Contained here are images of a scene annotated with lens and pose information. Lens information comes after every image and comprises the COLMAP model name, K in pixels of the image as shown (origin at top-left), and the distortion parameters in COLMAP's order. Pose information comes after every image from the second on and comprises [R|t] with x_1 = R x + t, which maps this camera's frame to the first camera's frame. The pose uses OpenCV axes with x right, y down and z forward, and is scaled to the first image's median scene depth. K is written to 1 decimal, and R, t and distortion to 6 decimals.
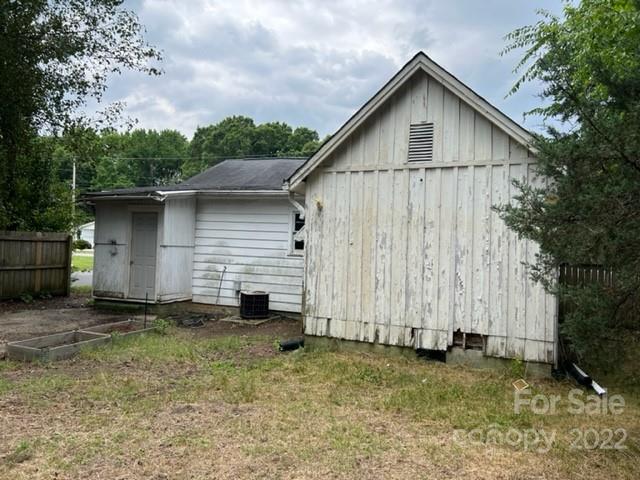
lens RADIAL K [[478.7, 0, 320.0], [0, 478.7, 240.0], [0, 0, 1]] dist [0.081162, -0.097543]
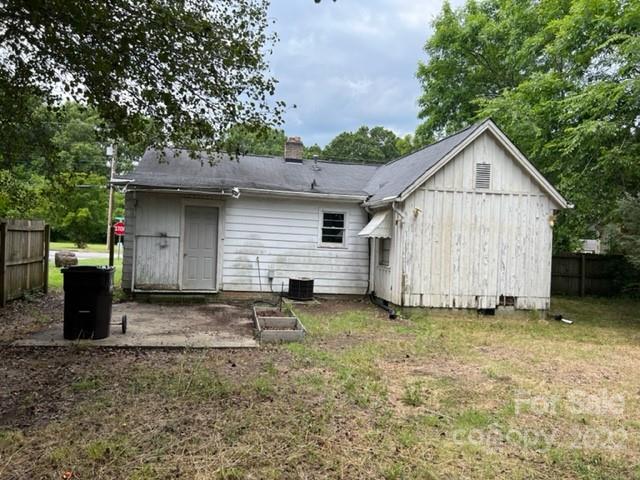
lens RADIAL K [[478.7, 0, 320.0], [0, 478.7, 240.0], [0, 0, 1]] dist [0.081162, -0.097543]
pose [[0.834864, 0.001244, 0.550455, -1.032205], [-0.021386, 0.999316, 0.030178, -0.031753], [-0.550041, -0.036966, 0.834319, -0.011287]]
